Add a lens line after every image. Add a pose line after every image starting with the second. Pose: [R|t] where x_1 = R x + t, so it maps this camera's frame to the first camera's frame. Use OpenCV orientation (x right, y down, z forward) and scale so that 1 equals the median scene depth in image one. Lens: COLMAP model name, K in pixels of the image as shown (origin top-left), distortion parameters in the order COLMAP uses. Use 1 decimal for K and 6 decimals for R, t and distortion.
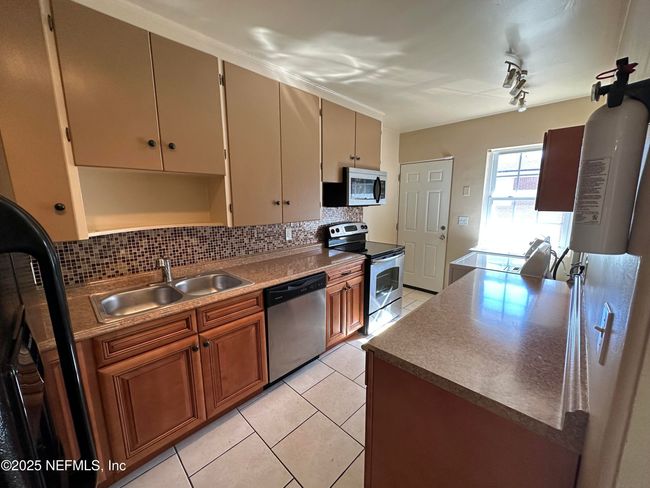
lens RADIAL K [[258.1, 0, 324.6], [0, 258.1, 243.0], [0, 0, 1]] dist [0.000097, -0.000438]
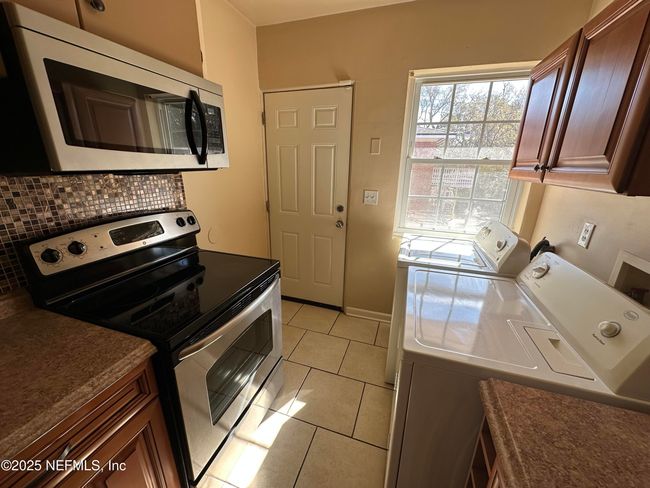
lens RADIAL K [[258.1, 0, 325.7], [0, 258.1, 244.3], [0, 0, 1]] dist [0.000097, -0.000438]
pose [[0.898512, -0.112331, 0.424332, 0.270015], [0.049580, 0.986486, 0.156161, -0.122645], [-0.436140, -0.119274, 0.891939, 0.778365]]
